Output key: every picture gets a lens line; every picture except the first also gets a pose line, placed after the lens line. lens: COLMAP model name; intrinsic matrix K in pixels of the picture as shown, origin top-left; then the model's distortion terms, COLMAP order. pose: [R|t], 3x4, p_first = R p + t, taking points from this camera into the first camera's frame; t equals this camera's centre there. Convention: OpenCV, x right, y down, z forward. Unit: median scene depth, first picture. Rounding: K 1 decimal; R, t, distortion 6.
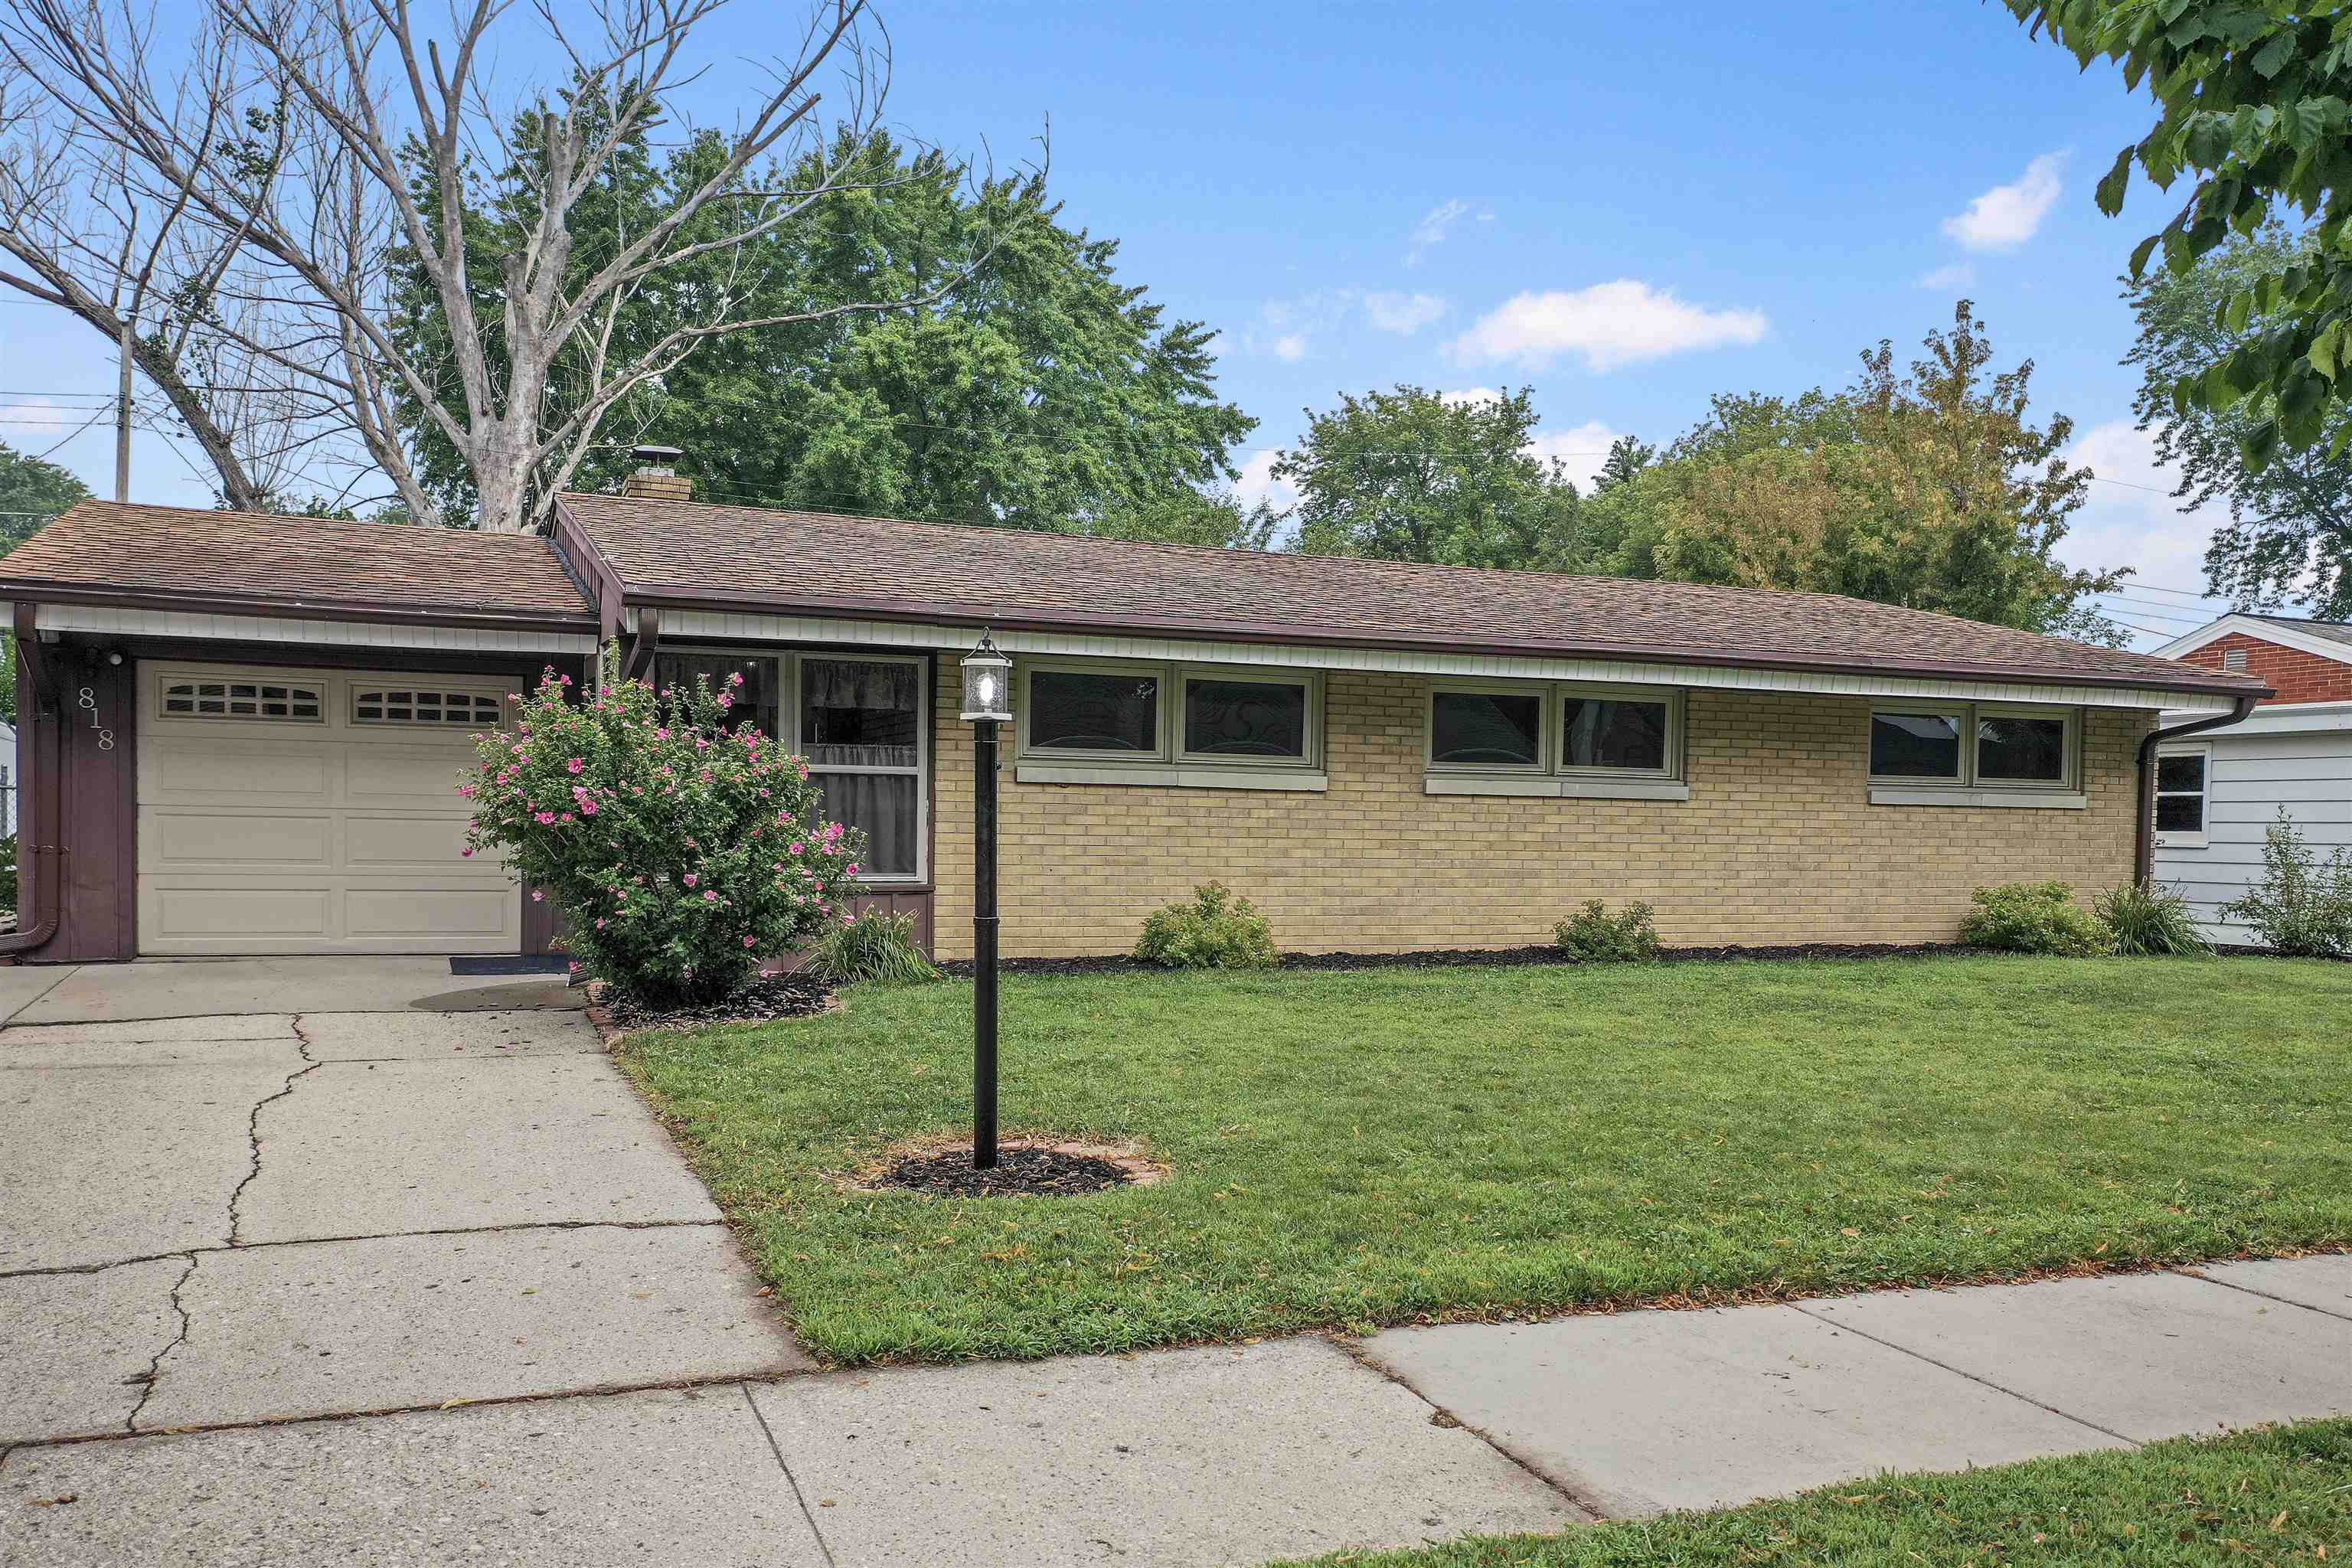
lens RADIAL K [[1939.1, 0, 1181.0], [0, 1939.1, 879.1], [0, 0, 1]] dist [0.020710, -0.006858]
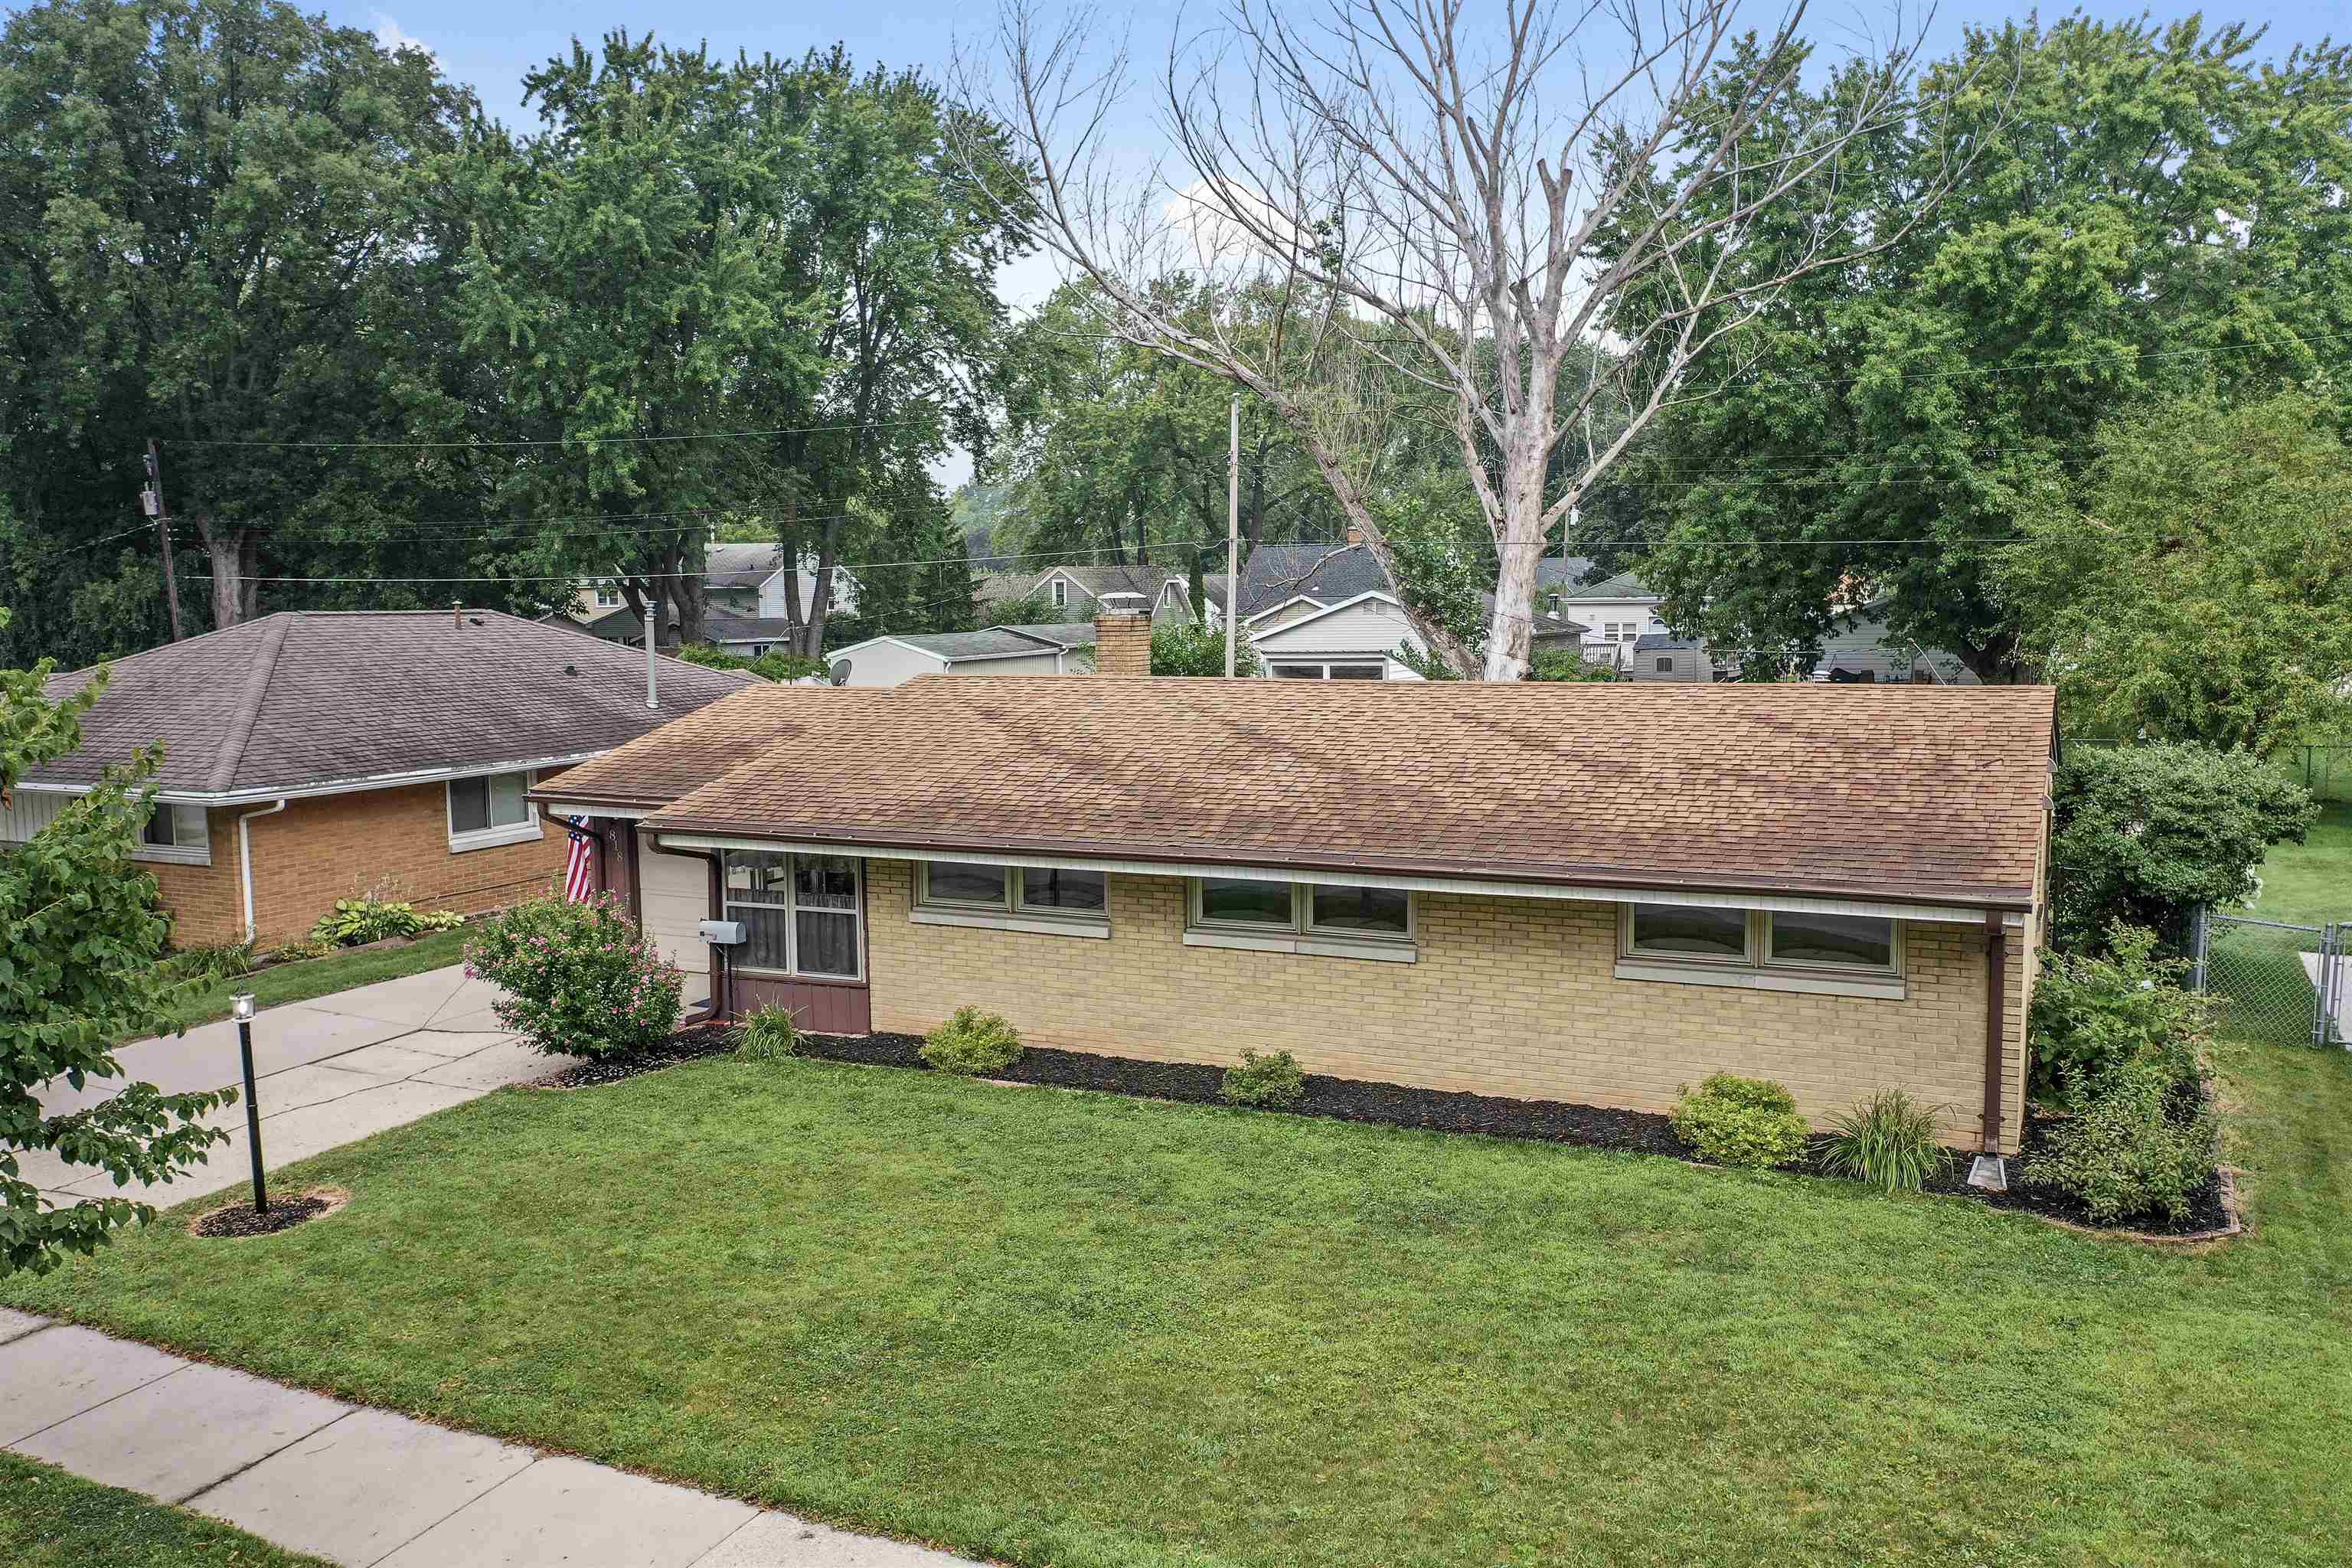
lens RADIAL K [[1836.6, 0, 1176.0], [0, 1836.6, 784.0], [0, 0, 1]] dist [0.005639, 0.002889]
pose [[0.662814, 0.047967, -0.747246, 0.328361], [0.003931, 0.997709, 0.067531, -0.074274], [0.748773, -0.047697, 0.661108, 0.058509]]
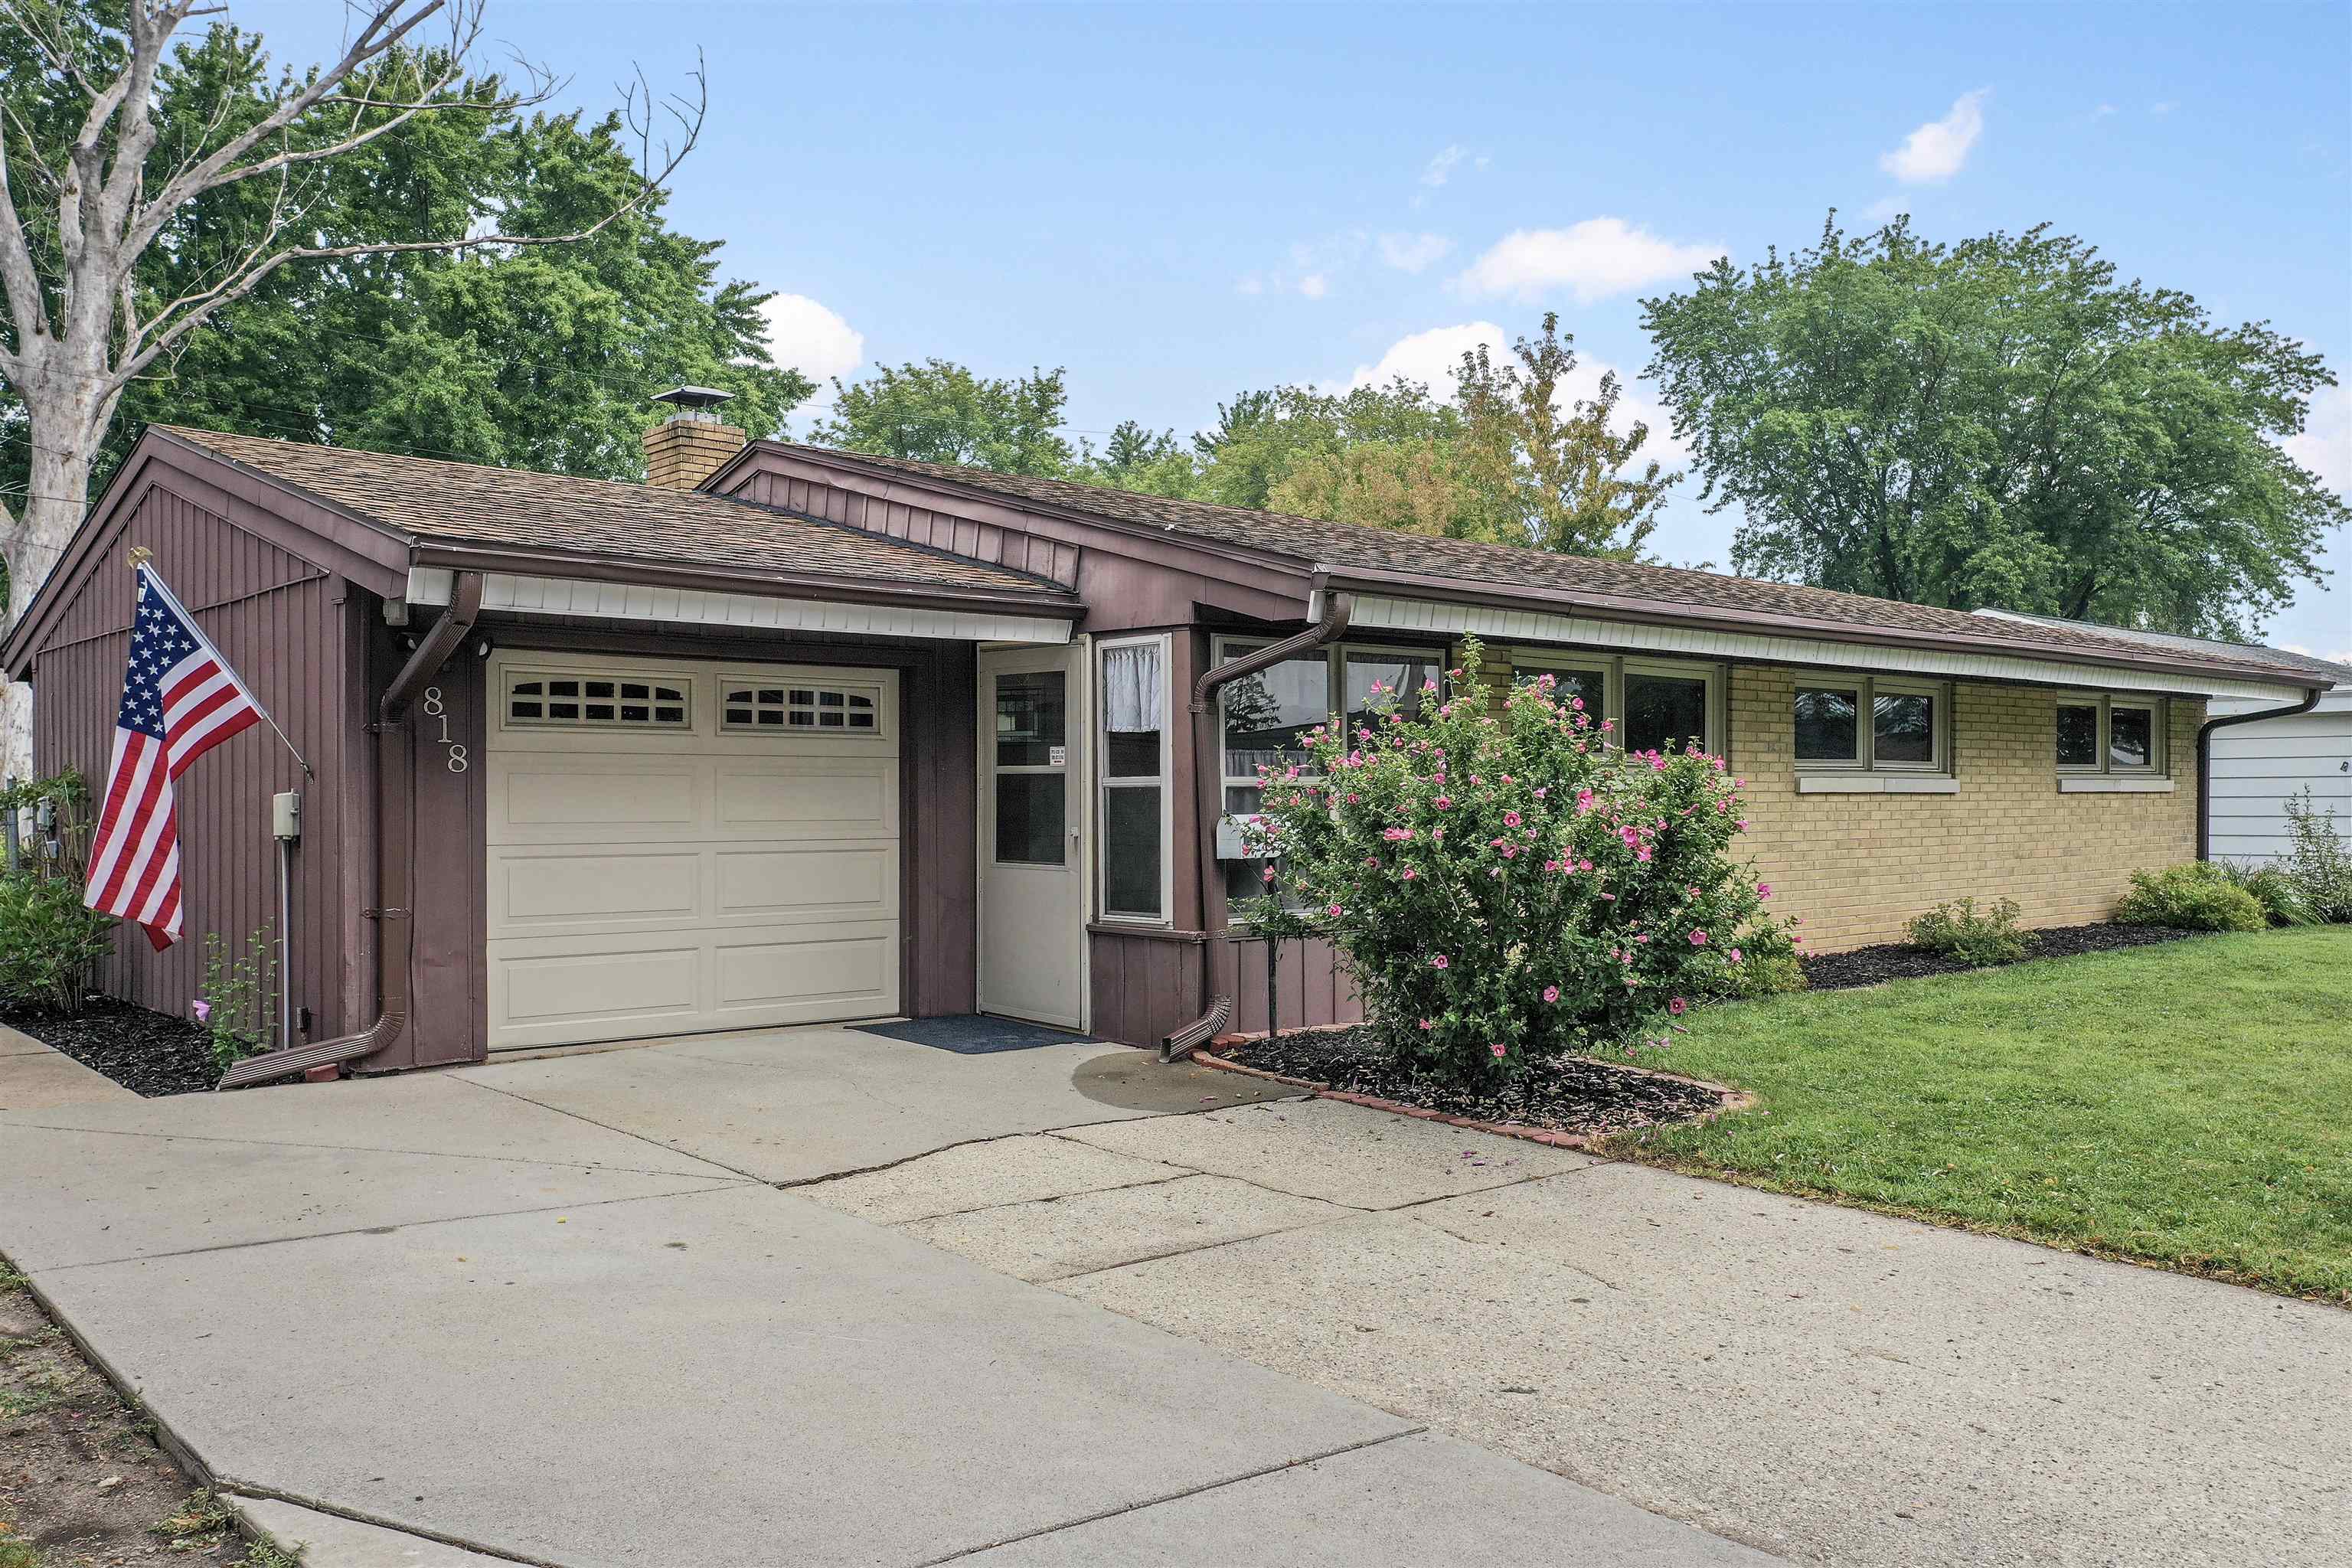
lens RADIAL K [[1890.9, 0, 1178.2], [0, 1890.9, 810.0], [0, 0, 1]] dist [0.007937, 0.000027]
pose [[0.943316, -0.021340, 0.331210, -0.150255], [0.027119, 0.999550, -0.012837, -0.010136], [-0.330787, 0.021091, 0.943470, 0.069647]]
